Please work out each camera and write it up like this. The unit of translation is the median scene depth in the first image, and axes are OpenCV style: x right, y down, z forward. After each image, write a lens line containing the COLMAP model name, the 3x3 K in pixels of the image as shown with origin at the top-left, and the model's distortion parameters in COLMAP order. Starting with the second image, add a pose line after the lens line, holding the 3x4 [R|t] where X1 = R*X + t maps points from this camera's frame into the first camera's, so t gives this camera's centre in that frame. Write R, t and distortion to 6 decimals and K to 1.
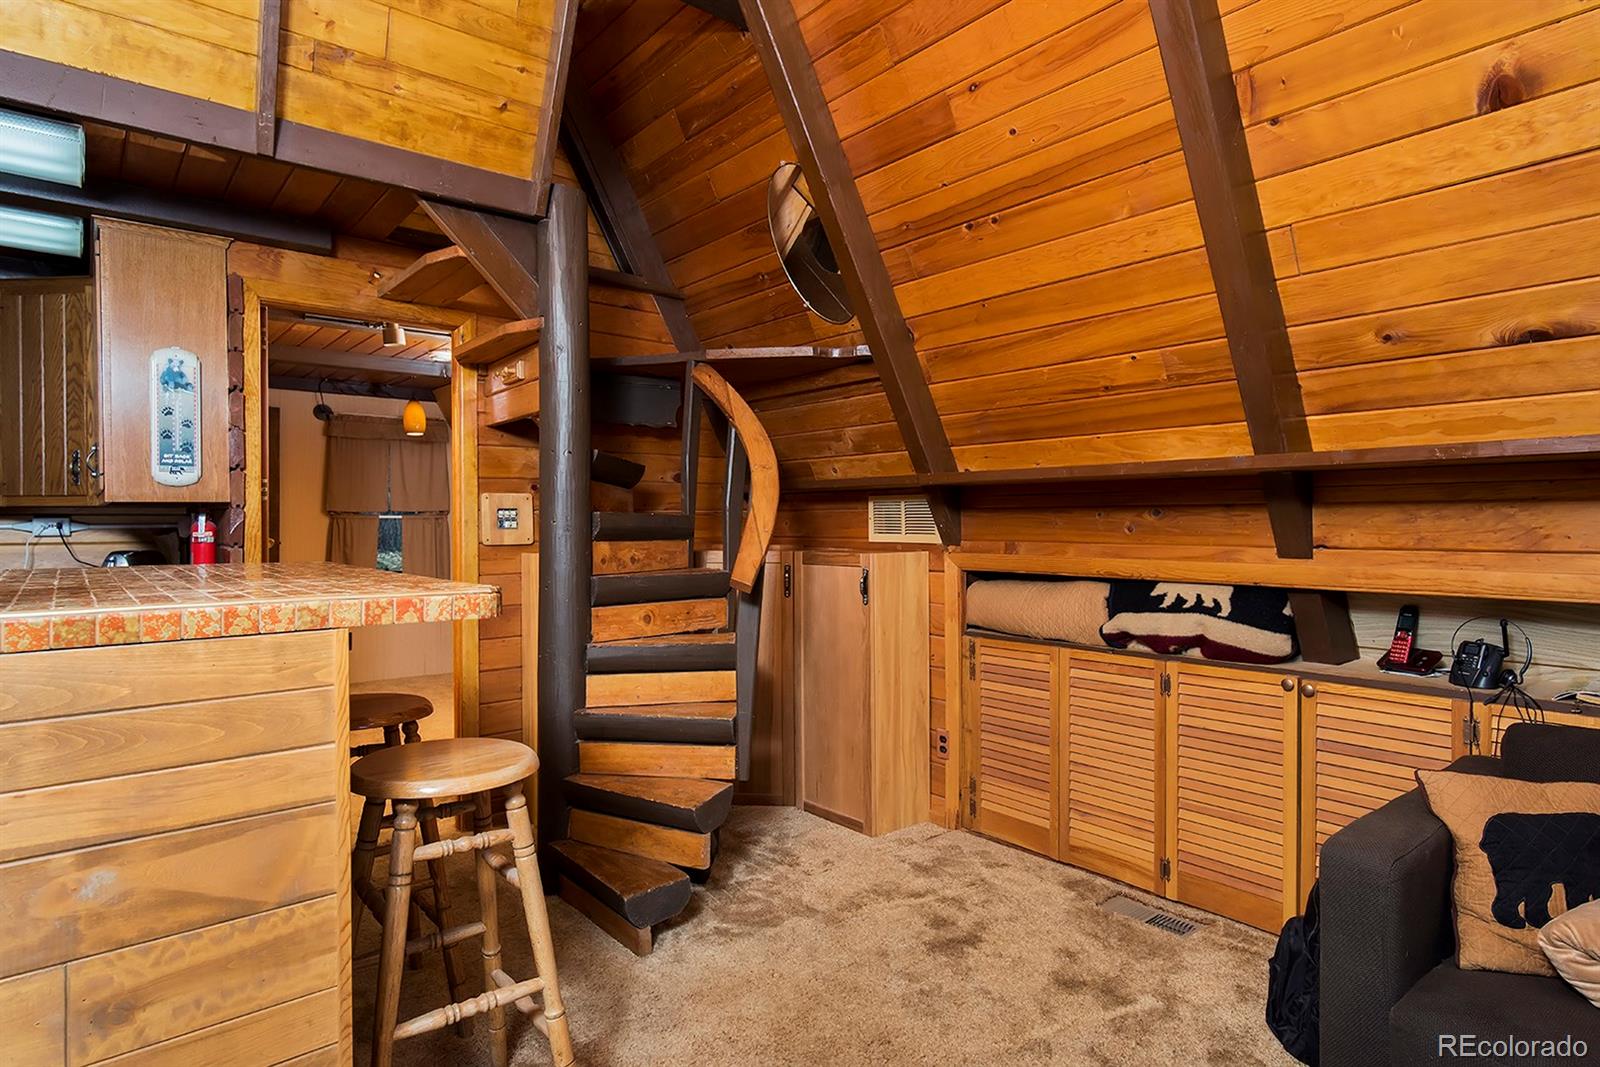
lens RADIAL K [[863.8, 0, 791.3], [0, 863.8, 520.0], [0, 0, 1]] dist [-0.001652, 0.000127]
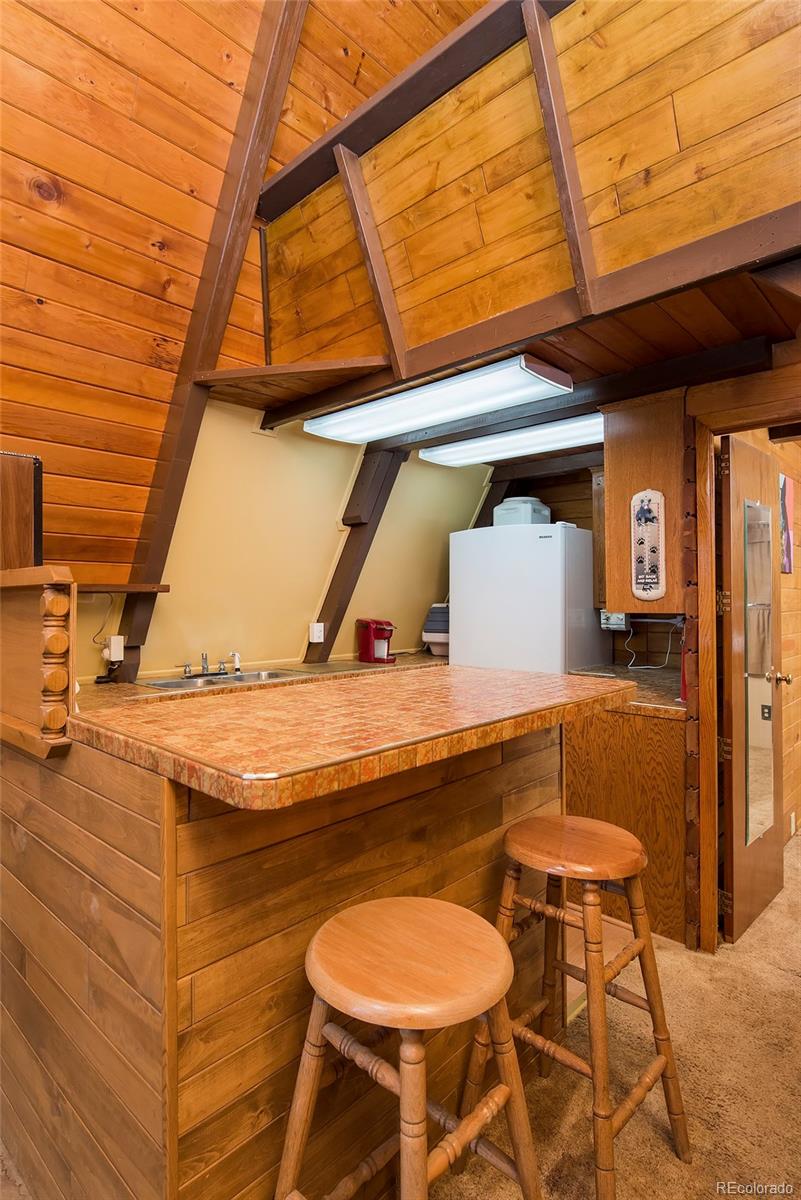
lens RADIAL K [[628.9, 0, 398.3], [0, 628.9, 596.6], [0, 0, 1]] dist [-0.002858, -0.000403]
pose [[0.132710, -0.002009, -0.991153, 0.140197], [0.006519, 0.999978, -0.001154, -0.046371], [0.991133, -0.006308, 0.132720, 0.523775]]
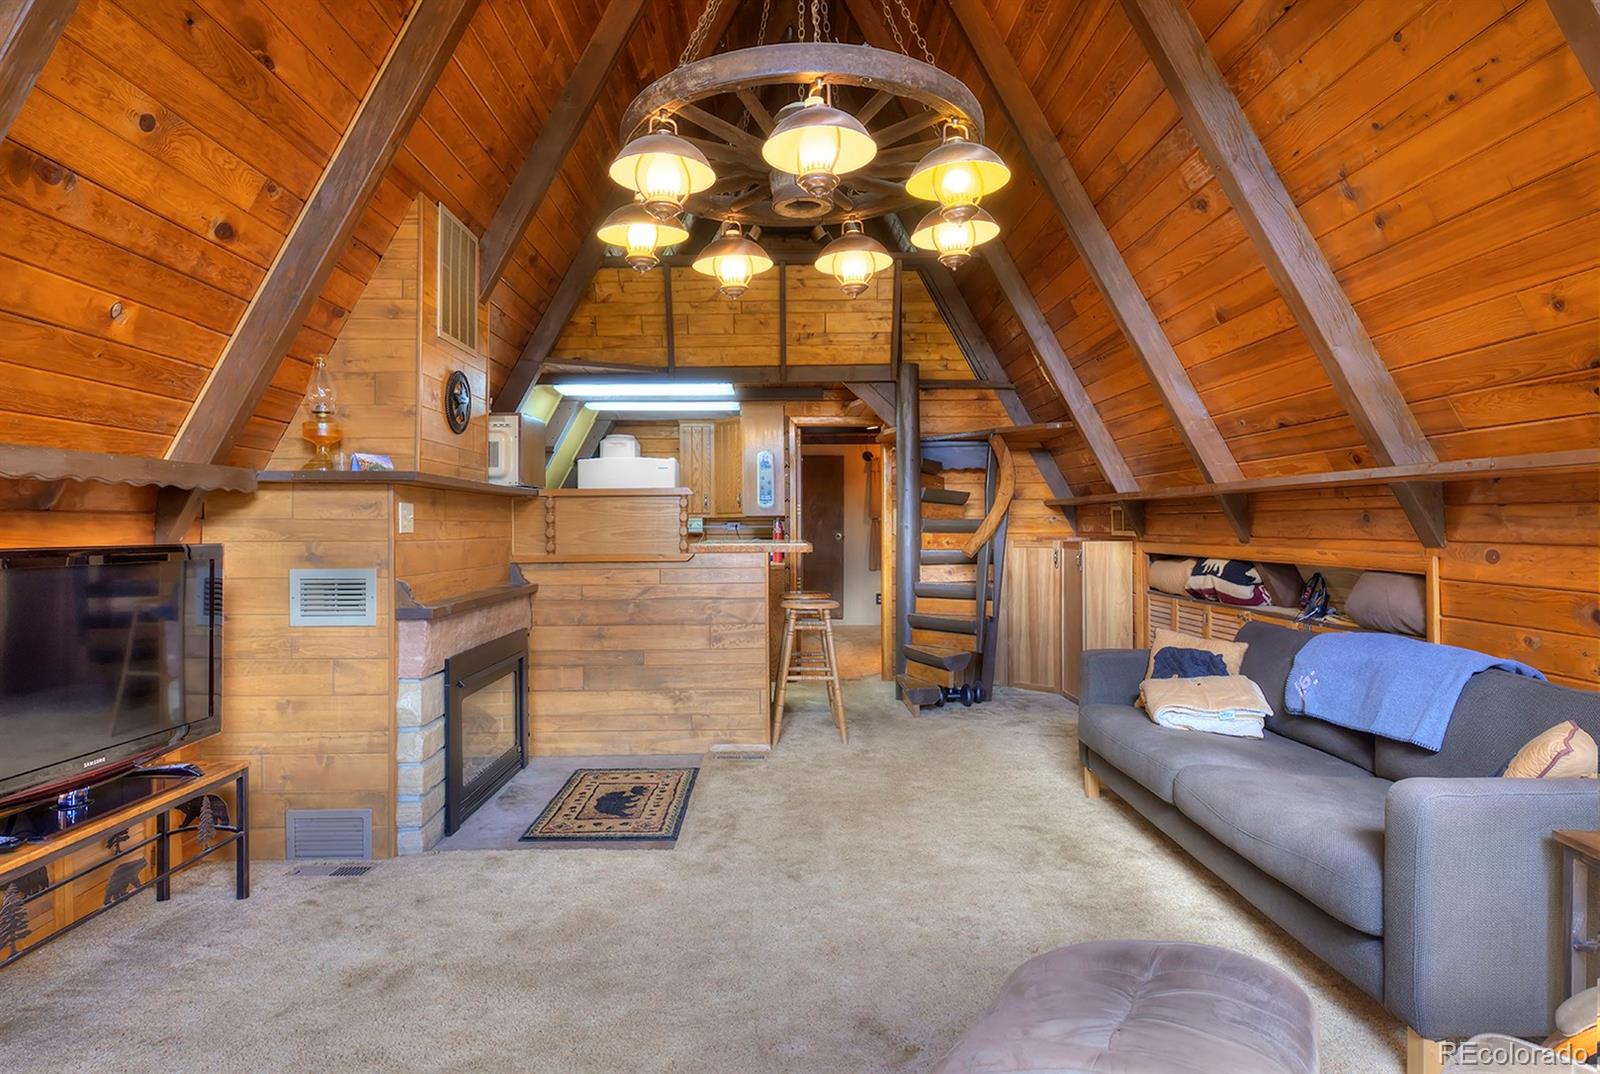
lens RADIAL K [[863.8, 0, 791.3], [0, 863.8, 523.5], [0, 0, 1]] dist [-0.001652, 0.000127]
pose [[0.780430, -0.004683, -0.625226, 0.809850], [0.008578, 0.999958, 0.003218, -0.007502], [0.625185, -0.007874, 0.780437, -0.788923]]
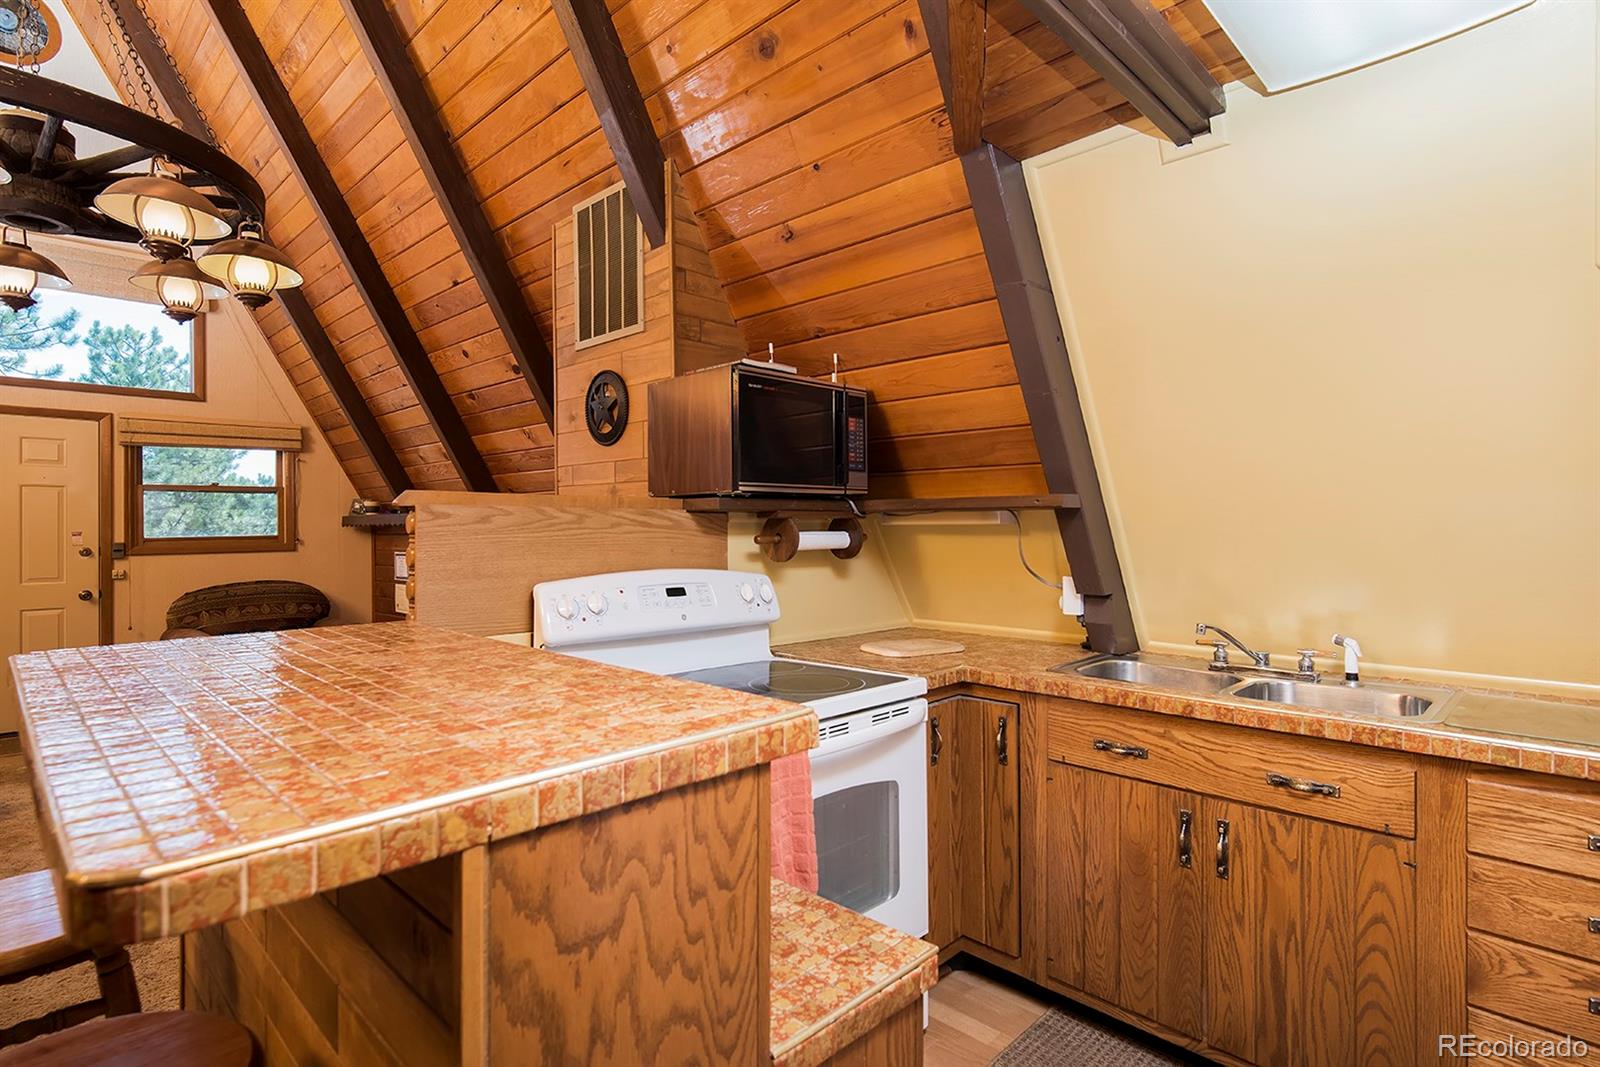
lens RADIAL K [[804.0, 0, 795.0], [0, 804.0, 529.7], [0, 0, 1]] dist [0.000506, -0.000661]
pose [[-0.993332, 0.010461, -0.114814, -0.564463], [0.010099, 0.999942, 0.003734, -0.039297], [0.114846, 0.002550, -0.993380, 1.019333]]
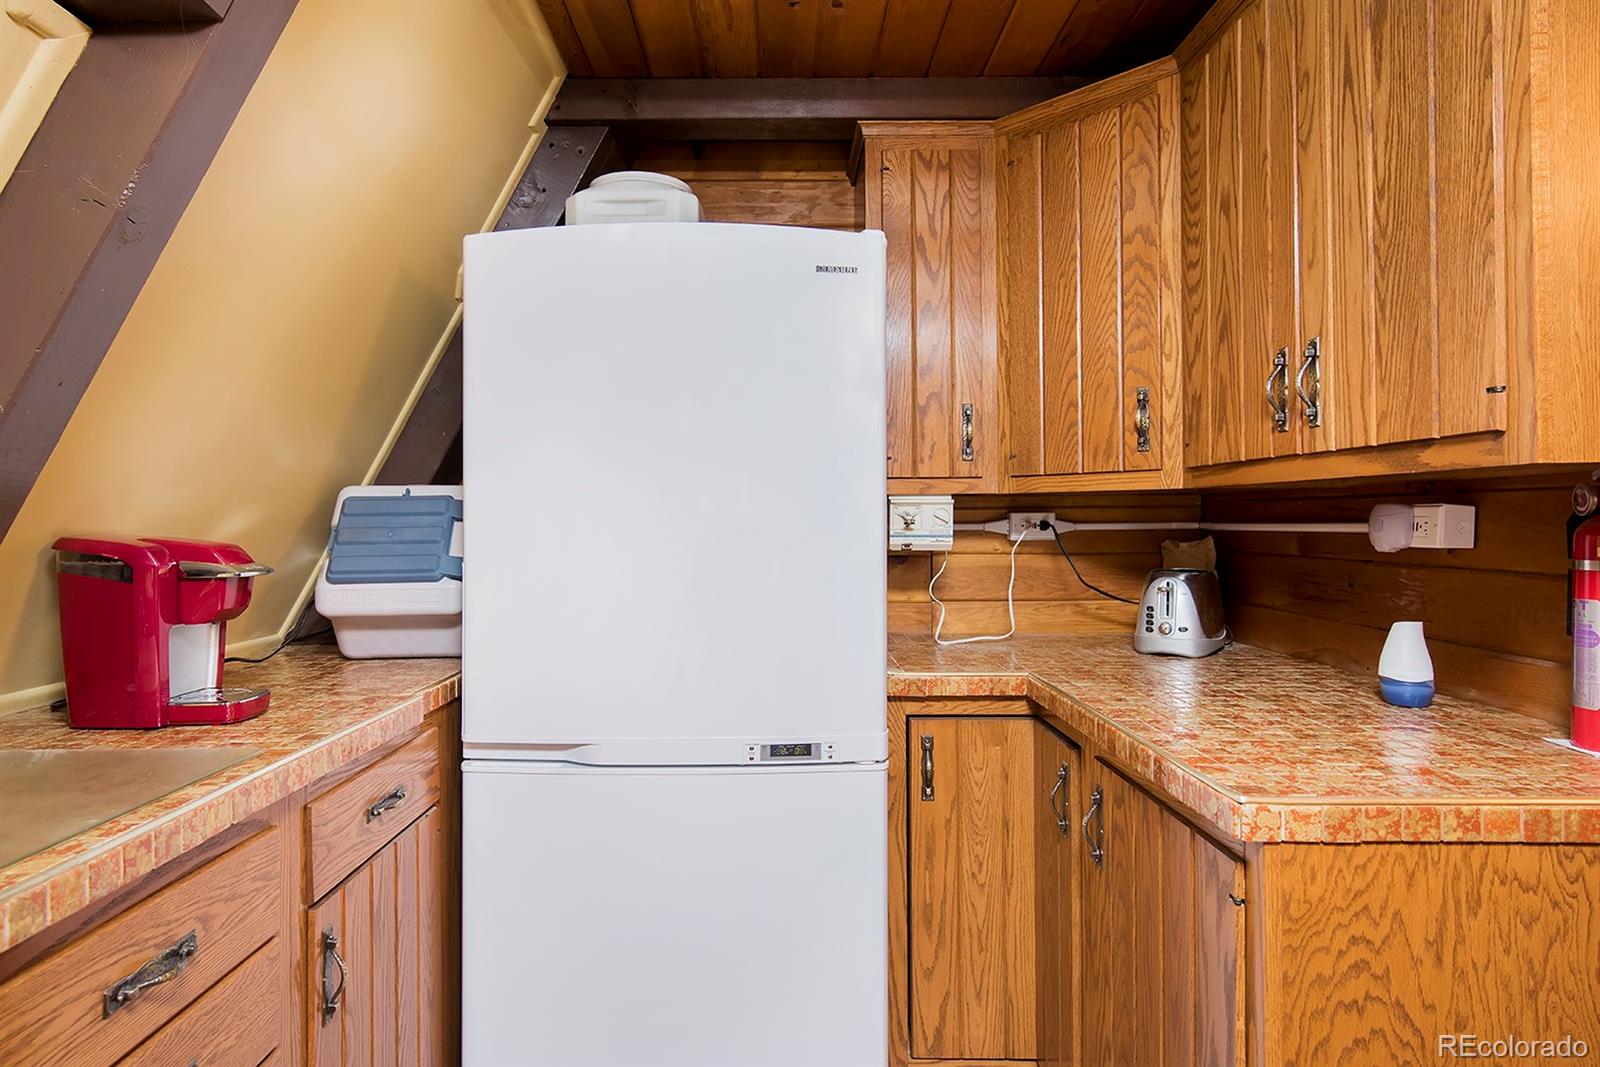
lens RADIAL K [[895.4, 0, 766.5], [0, 895.4, 522.6], [0, 0, 1]] dist [0.001165, 0.000372]
pose [[0.770482, -0.000470, -0.637462, -0.741886], [0.005035, 0.999973, 0.005349, -0.002392], [0.637442, -0.007330, 0.770463, 0.500764]]
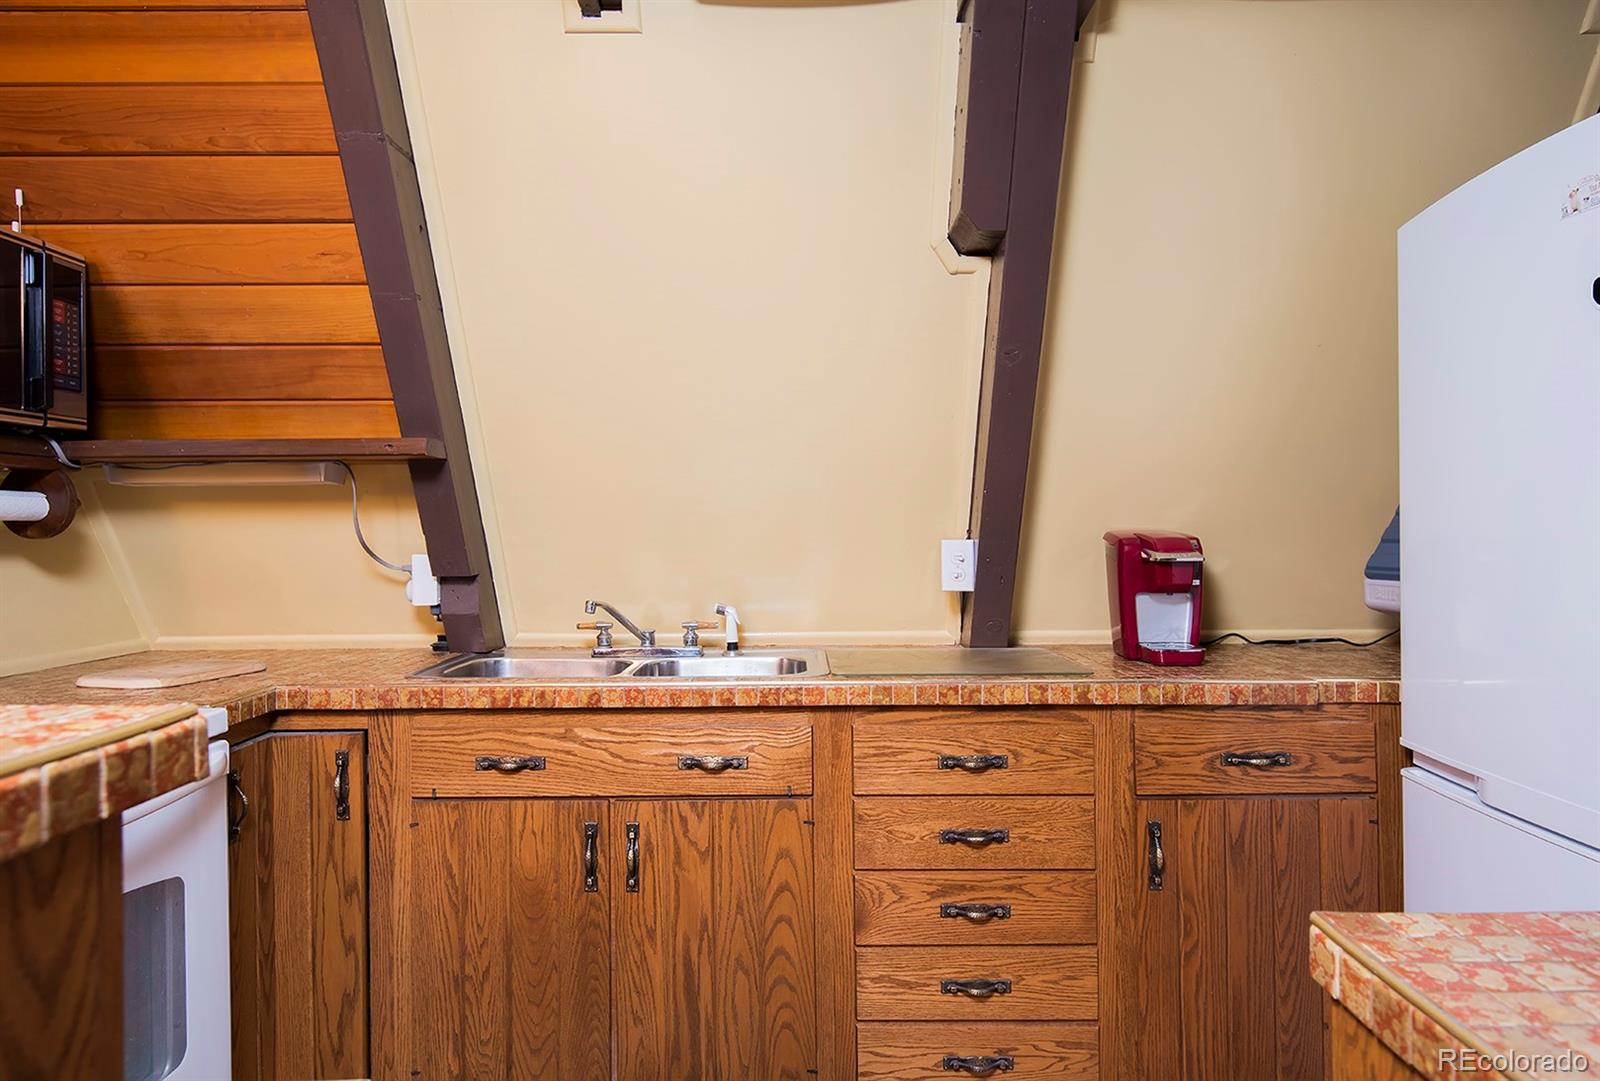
lens RADIAL K [[999.4, 0, 801.2], [0, 999.4, 518.7], [0, 0, 1]] dist [0.006273, 0.000665]
pose [[-0.627336, 0.005939, -0.778726, -0.520007], [0.014090, 0.999894, -0.003726, -0.004442], [0.778621, -0.013310, -0.627353, 0.939989]]
